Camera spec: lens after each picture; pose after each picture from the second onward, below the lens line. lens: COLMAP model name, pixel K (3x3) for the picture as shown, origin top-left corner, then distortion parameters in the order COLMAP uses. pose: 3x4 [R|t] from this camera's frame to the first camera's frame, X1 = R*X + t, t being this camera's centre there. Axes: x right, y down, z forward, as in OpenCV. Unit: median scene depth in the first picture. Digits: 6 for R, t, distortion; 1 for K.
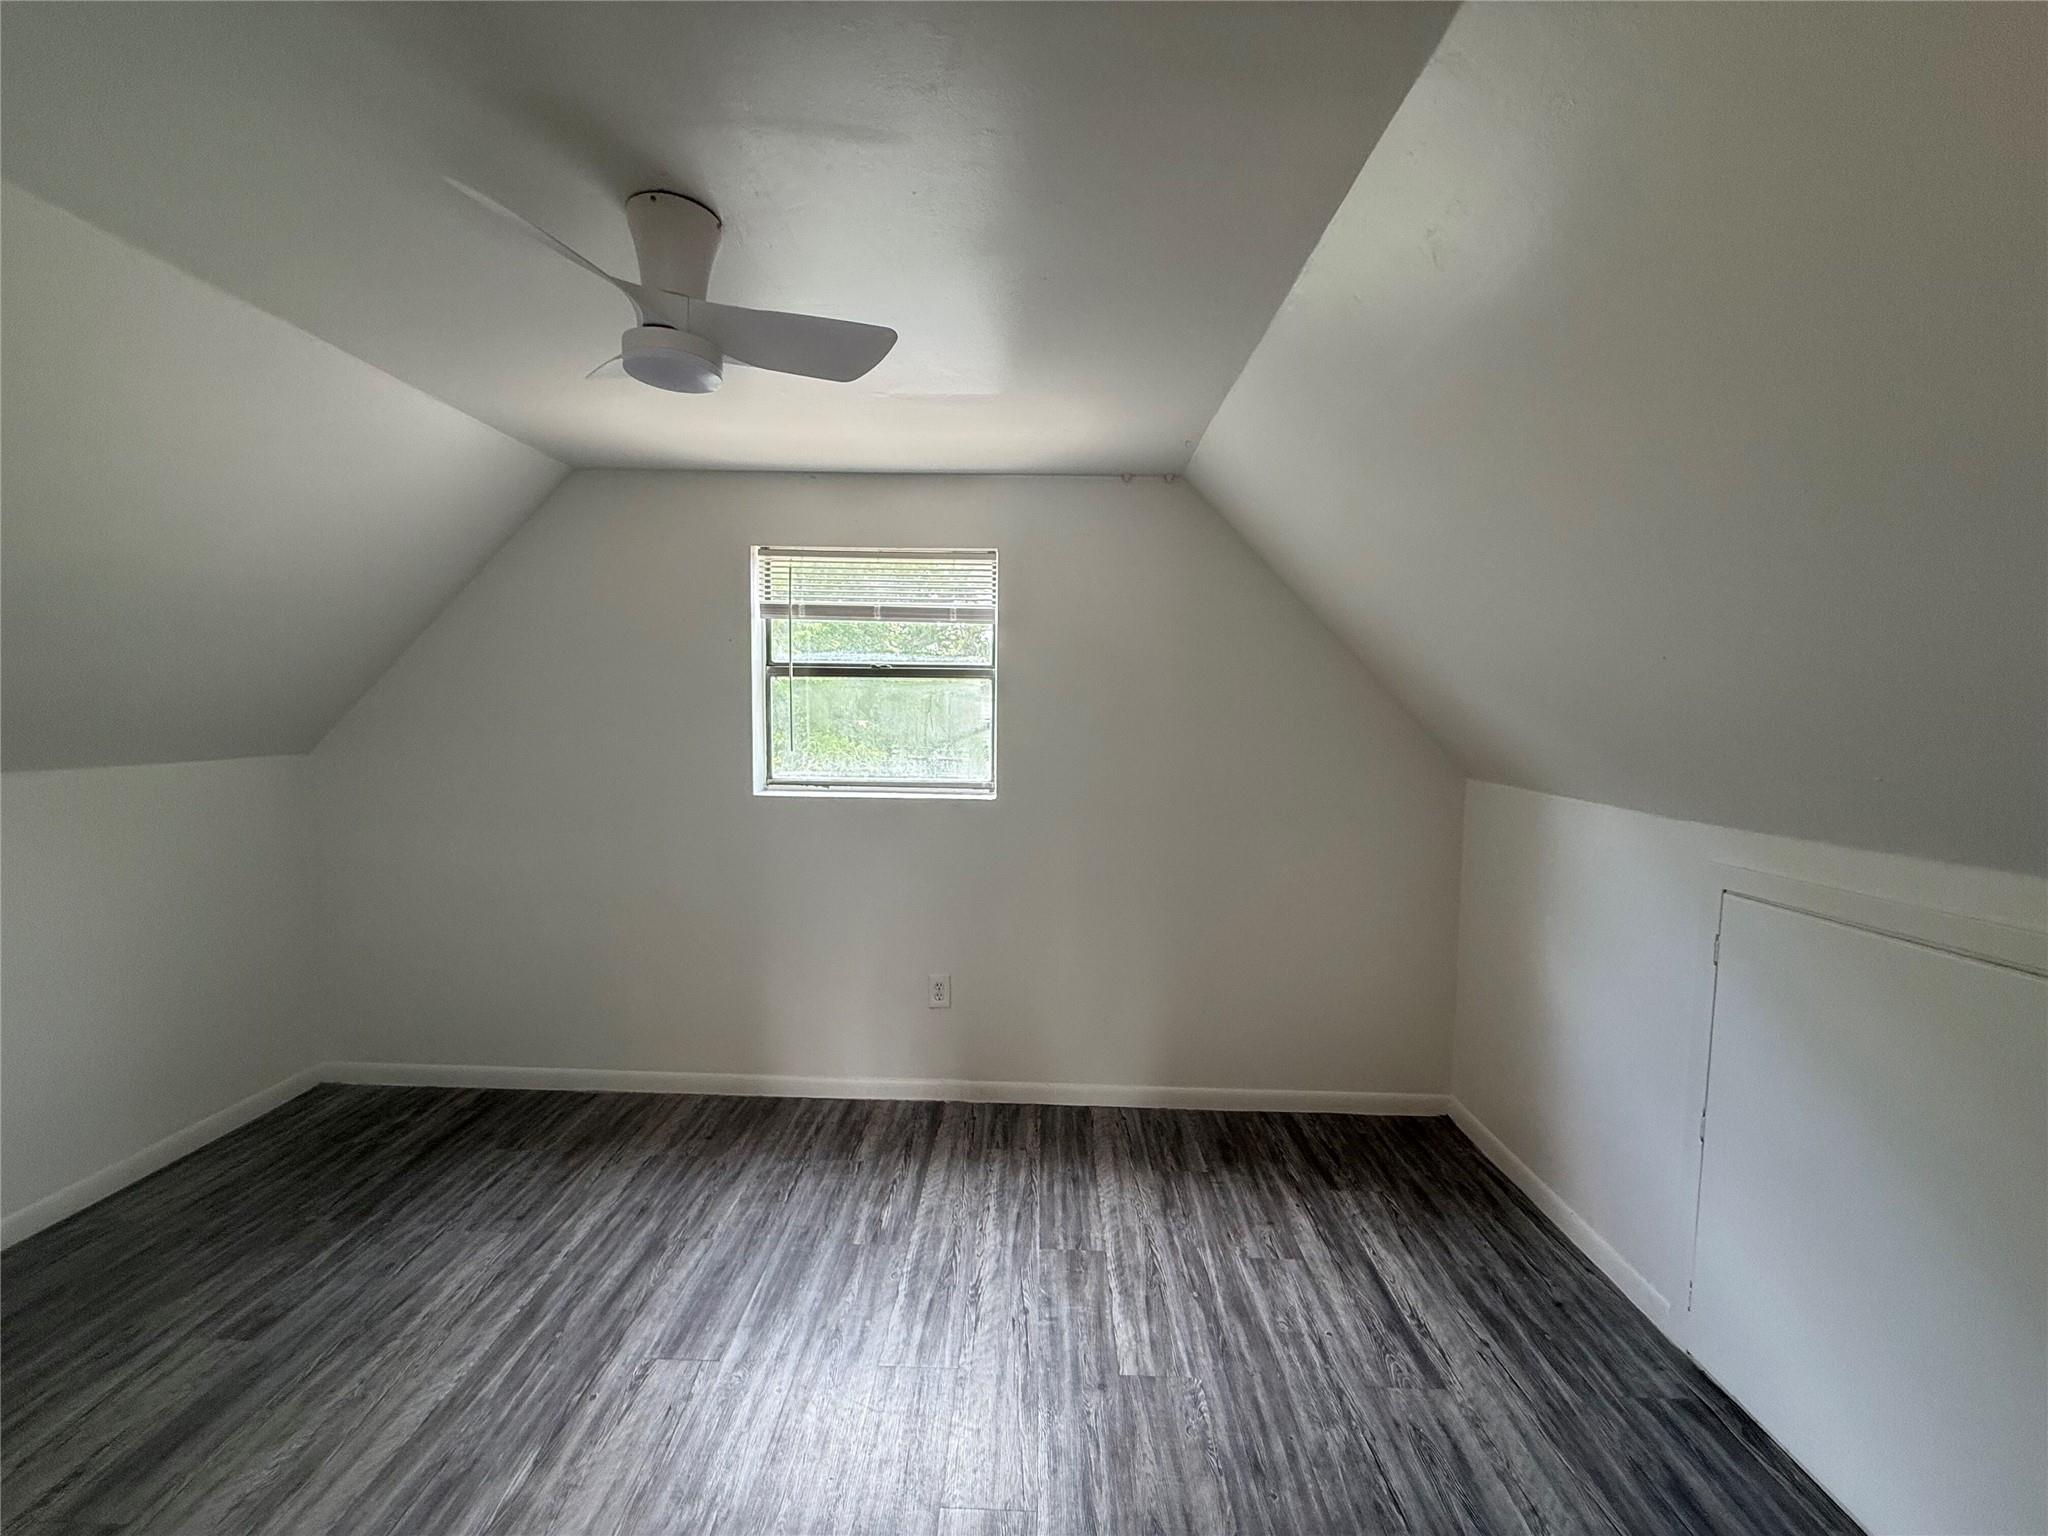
lens RADIAL K [[815.3, 0, 1021.7], [0, 815.3, 767.4], [0, 0, 1]] dist [-0.000837, -0.000516]
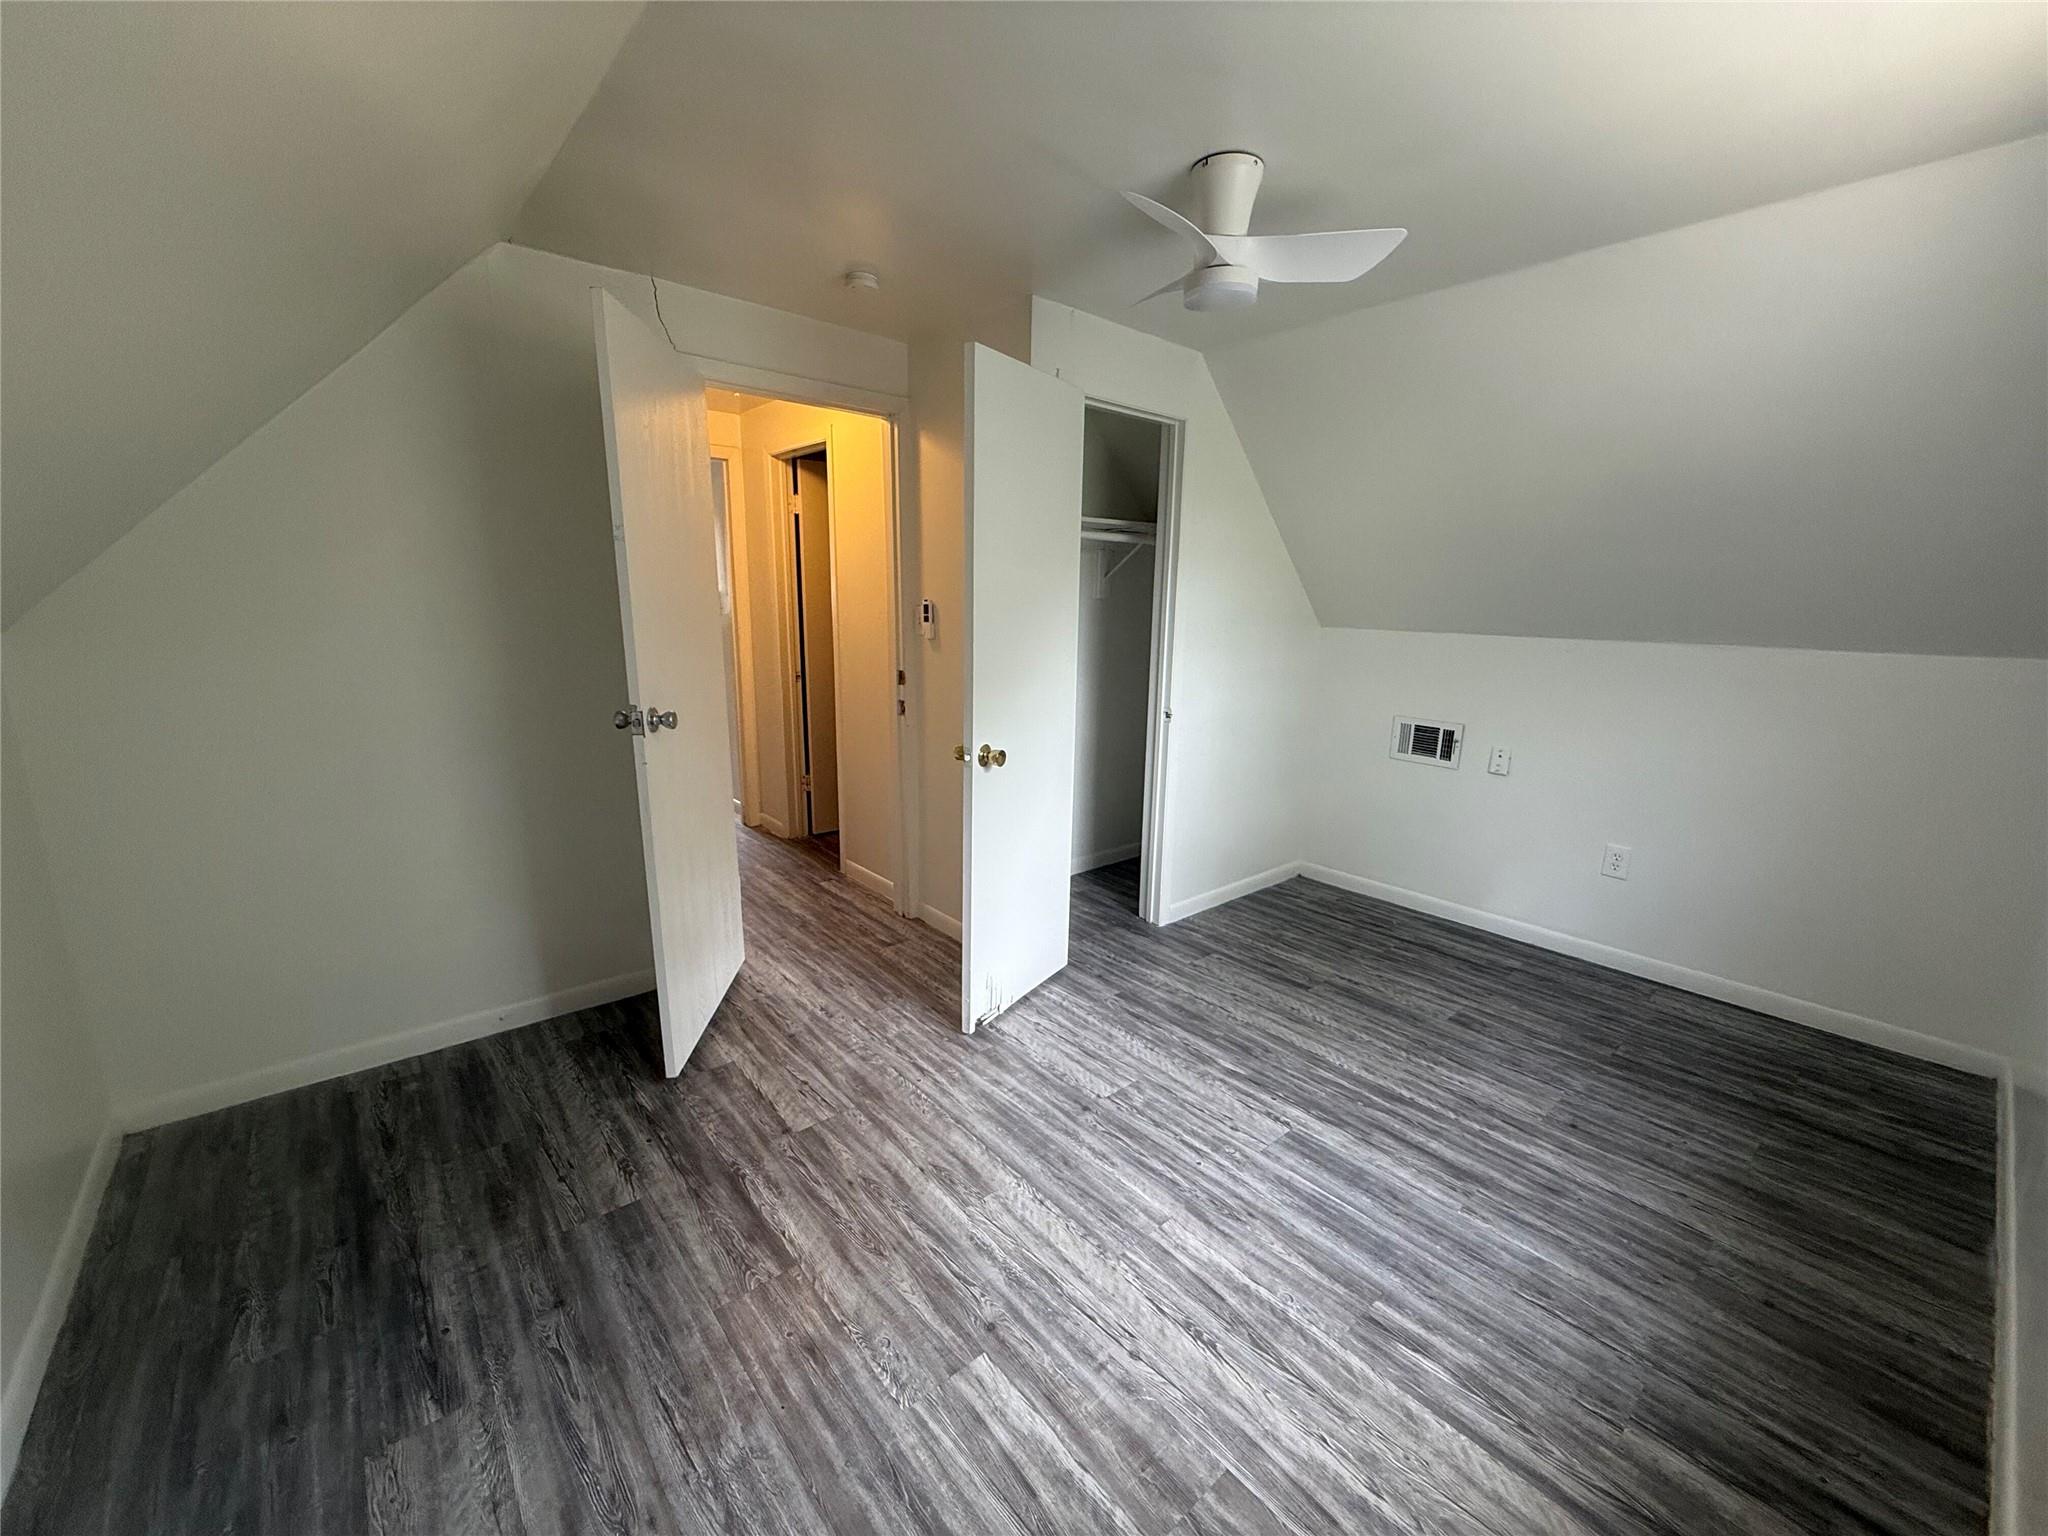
lens RADIAL K [[815.3, 0, 1023.4], [0, 815.3, 776.5], [0, 0, 1]] dist [-0.000837, -0.000516]
pose [[-0.743600, 0.118009, -0.658129, 0.547232], [-0.077115, 0.962597, 0.259732, -0.050396], [0.664163, 0.243888, -0.706686, 1.402716]]
